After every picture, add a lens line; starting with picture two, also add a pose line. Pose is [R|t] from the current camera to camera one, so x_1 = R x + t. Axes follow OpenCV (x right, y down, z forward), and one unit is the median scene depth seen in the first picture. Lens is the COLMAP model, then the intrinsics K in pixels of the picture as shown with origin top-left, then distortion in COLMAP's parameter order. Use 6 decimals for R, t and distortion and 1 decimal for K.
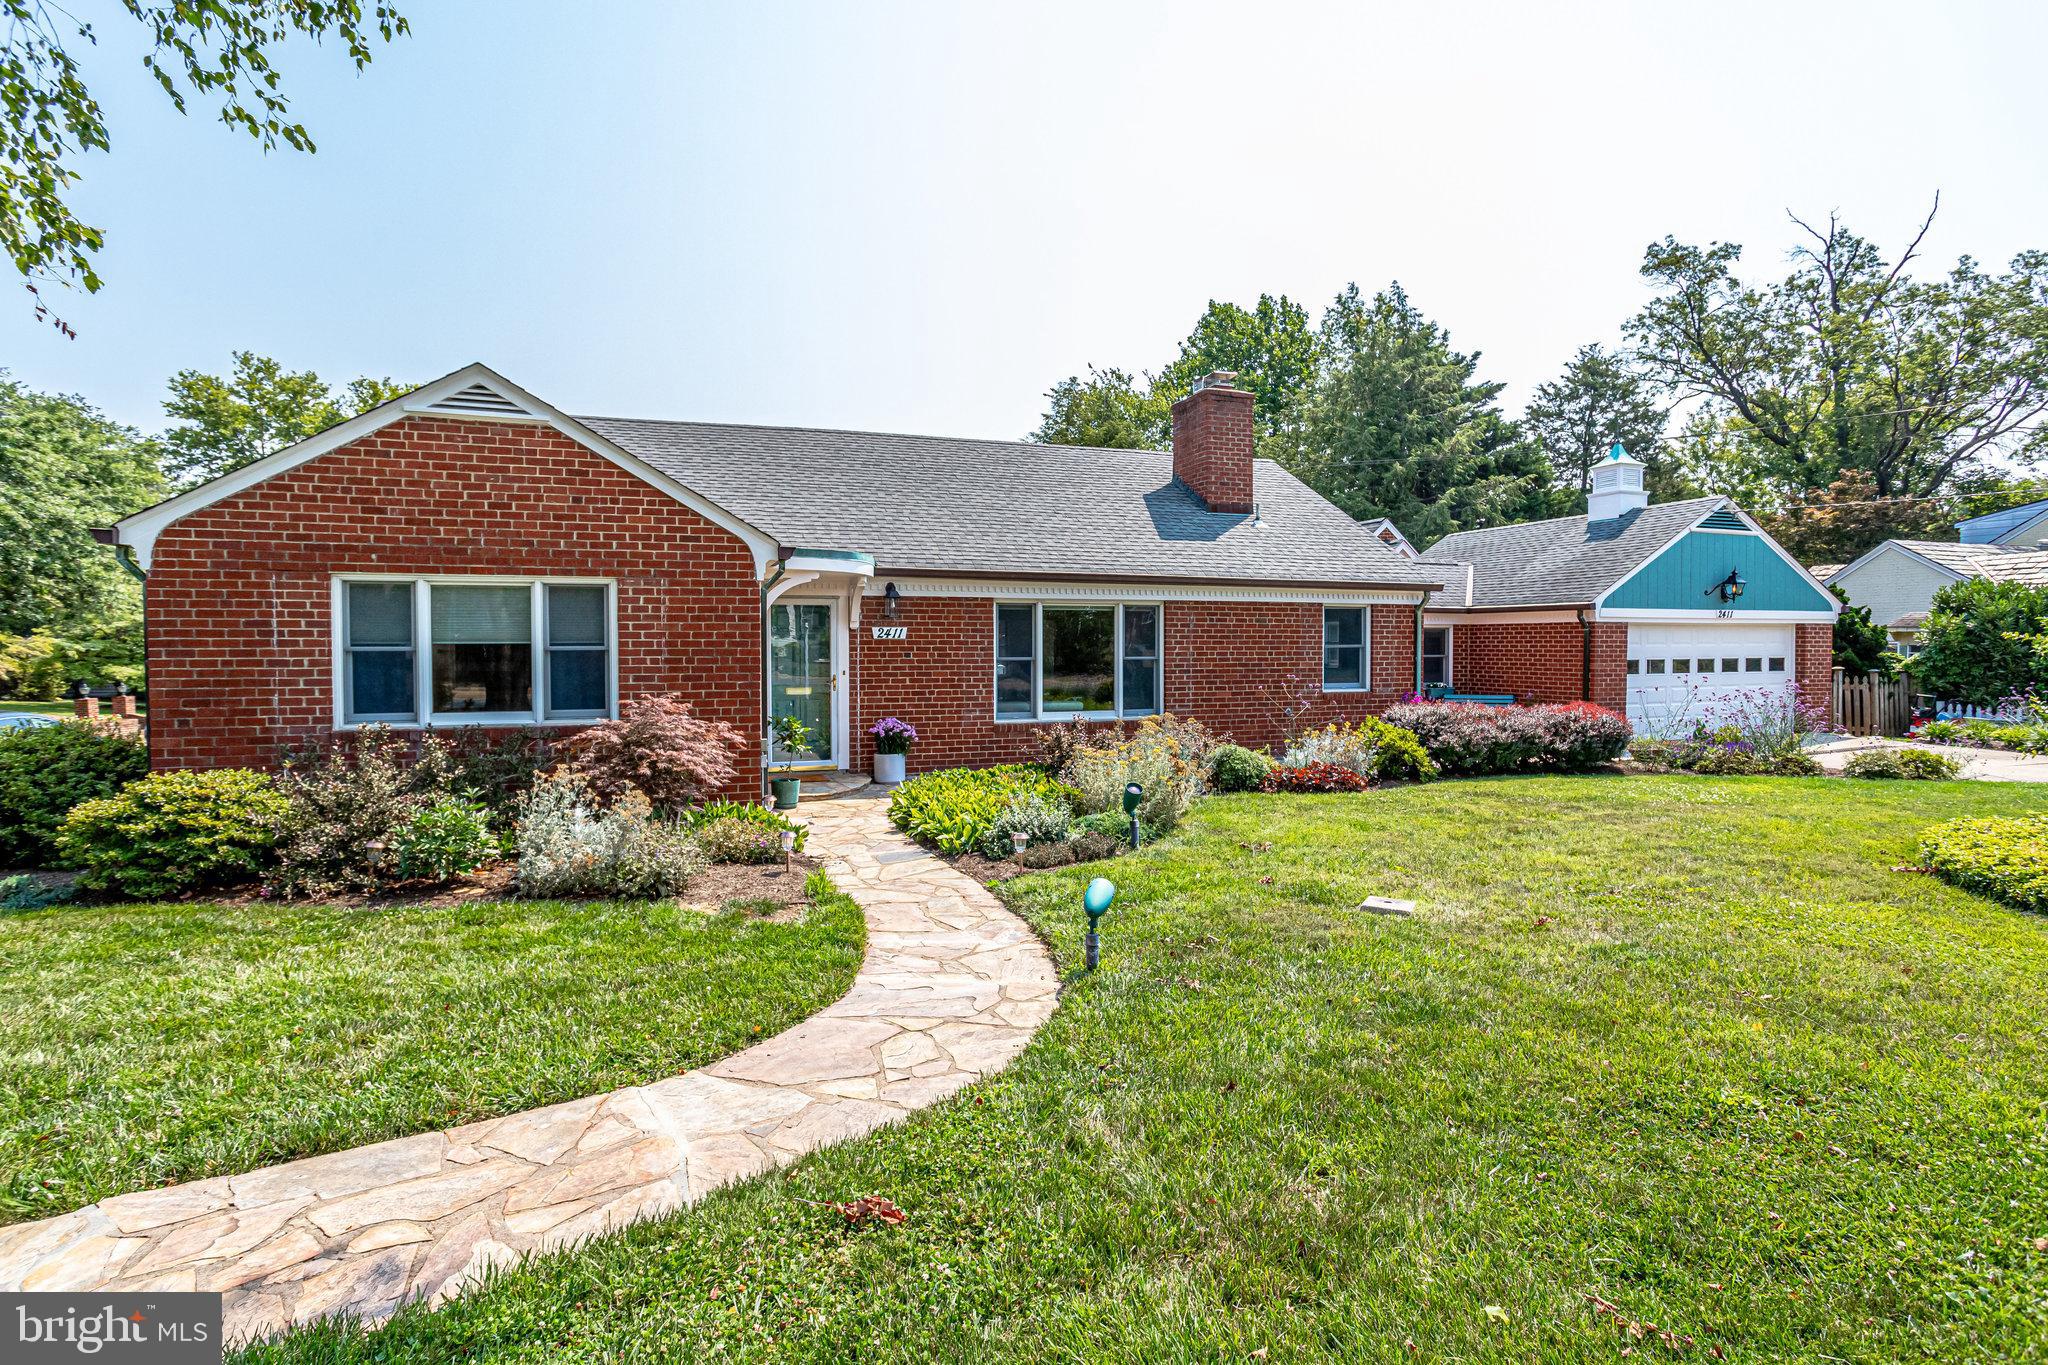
lens RADIAL K [[967.4, 0, 1027.5], [0, 967.4, 666.9], [0, 0, 1]] dist [-0.052430, 0.026820]
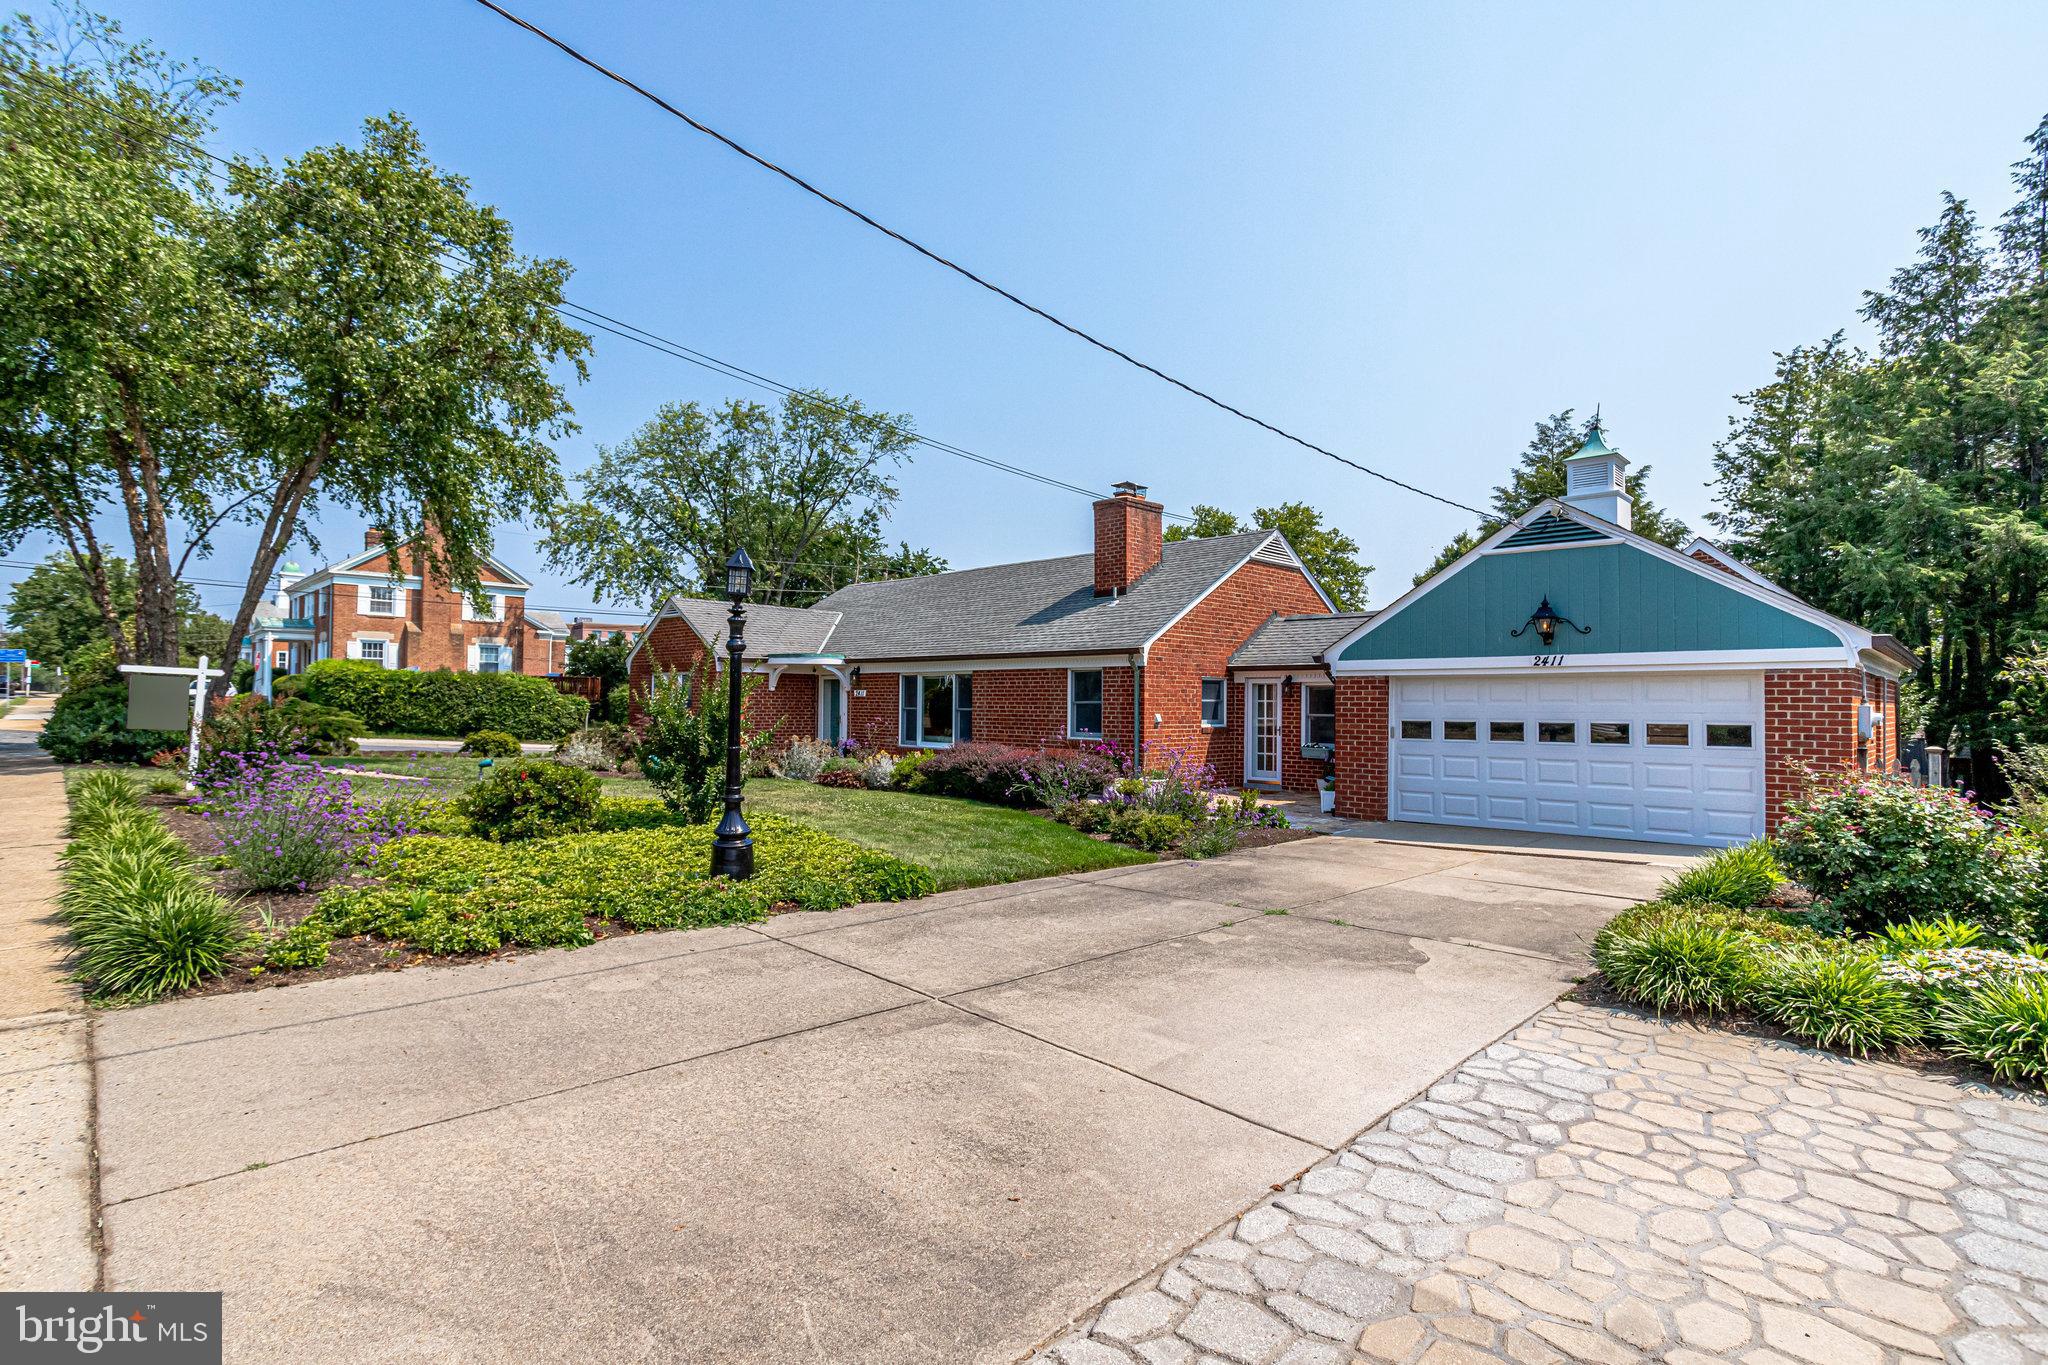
lens RADIAL K [[982.4, 0, 1024.0], [0, 982.4, 682.5], [0, 0, 1]] dist [-0.055925, 0.030208]
pose [[0.446413, -0.015510, -0.894693, 1.571816], [-0.031450, 0.998960, -0.033010, -0.003215], [0.894274, 0.042874, 0.445460, 0.411067]]
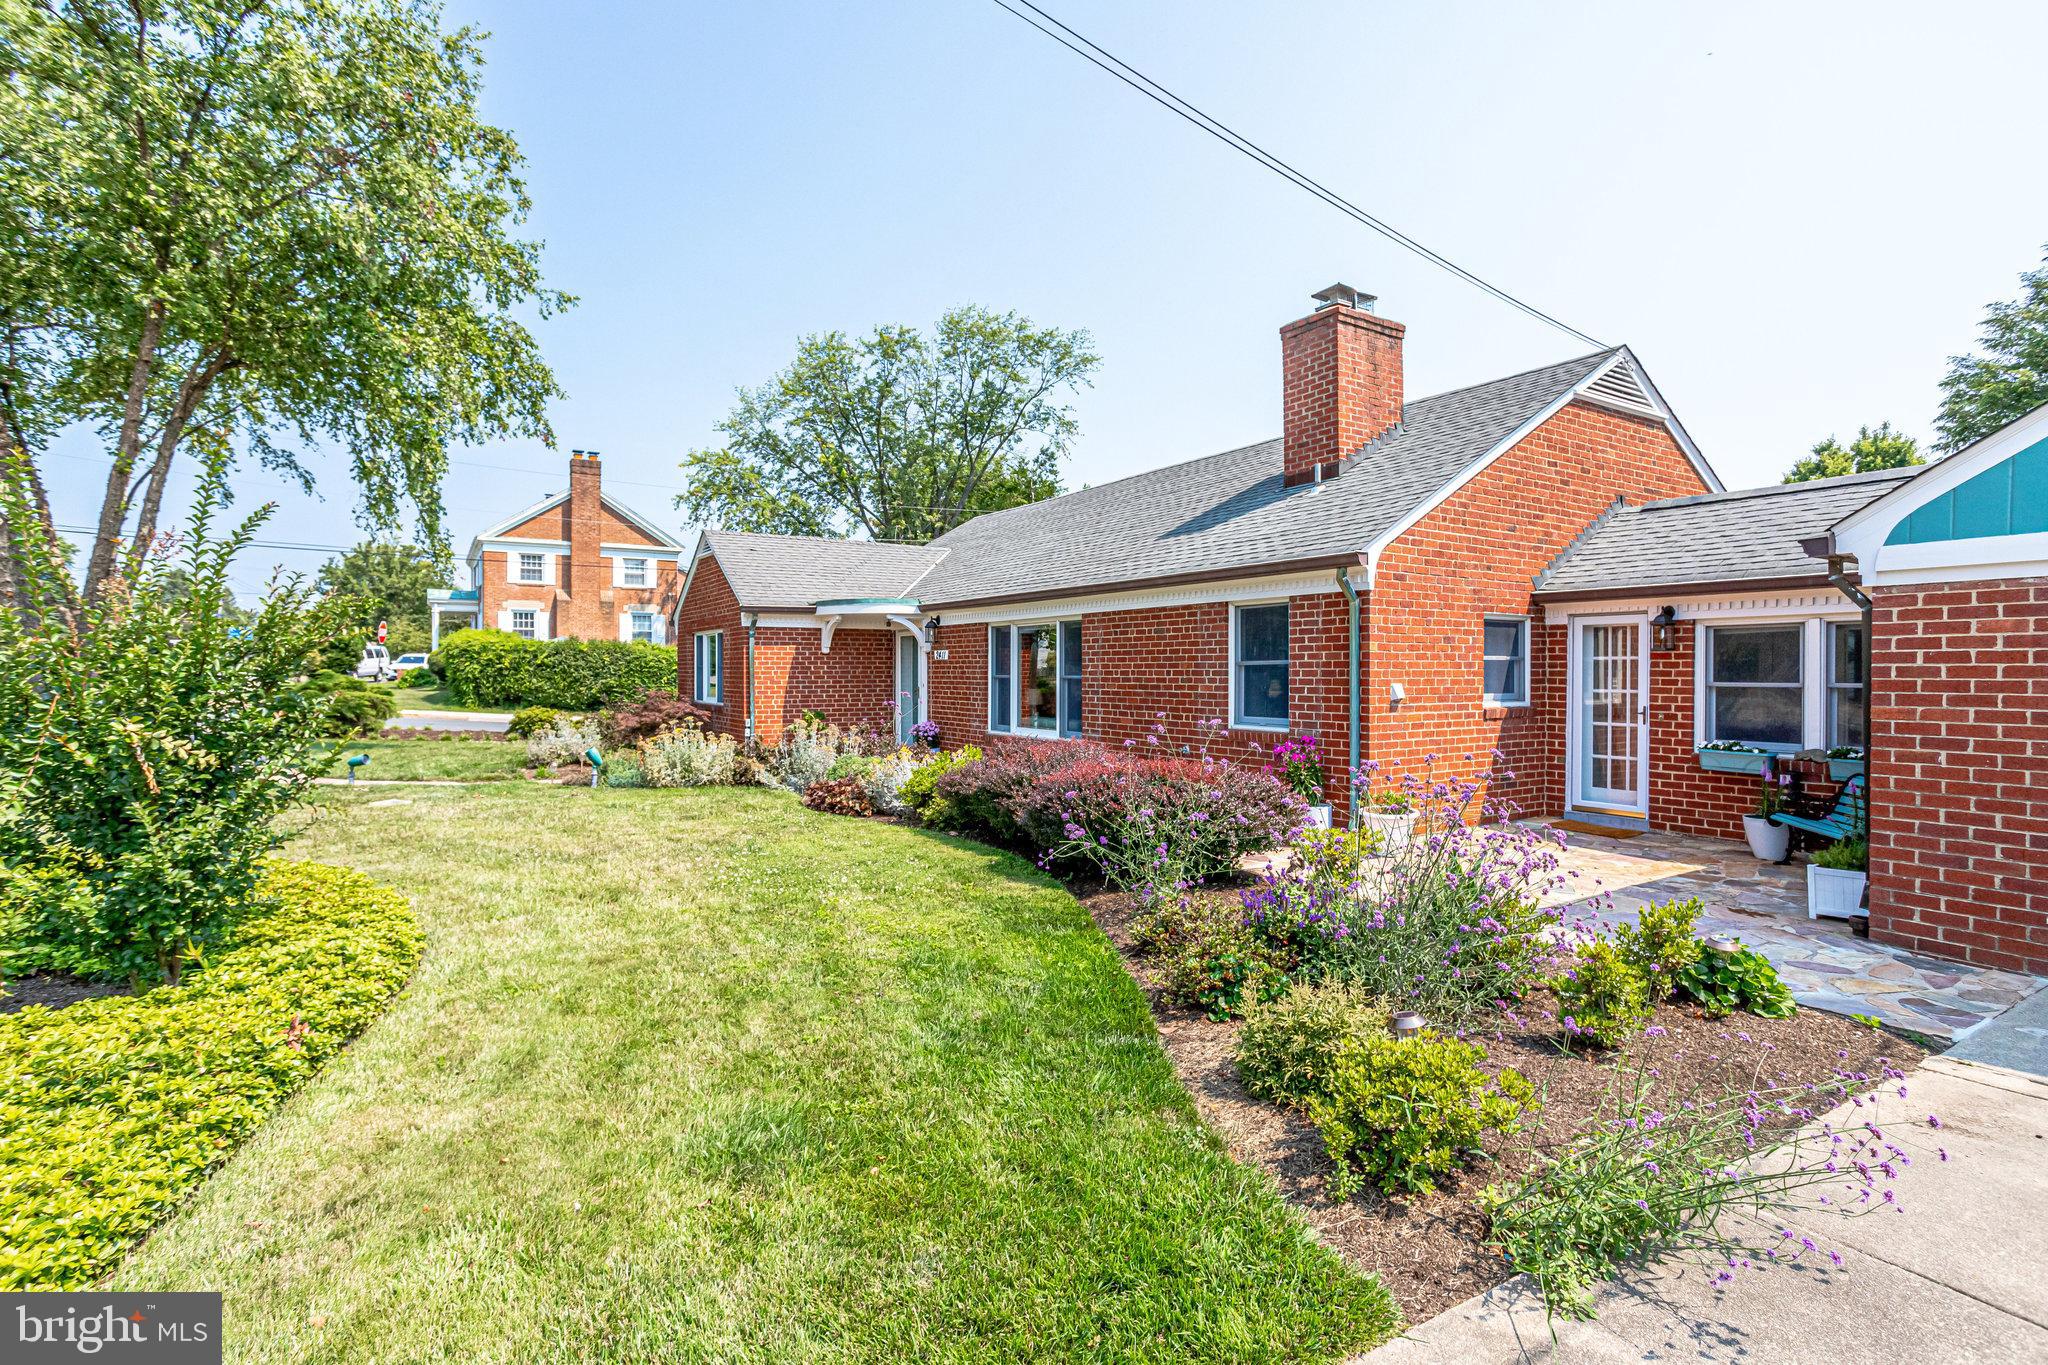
lens RADIAL K [[982.4, 0, 1024.0], [0, 982.4, 682.5], [0, 0, 1]] dist [-0.055925, 0.030208]
pose [[0.230631, 0.010725, -0.972982, 1.065934], [-0.025776, 0.999656, 0.004909, -0.007374], [0.972700, 0.023948, 0.230828, 0.755628]]
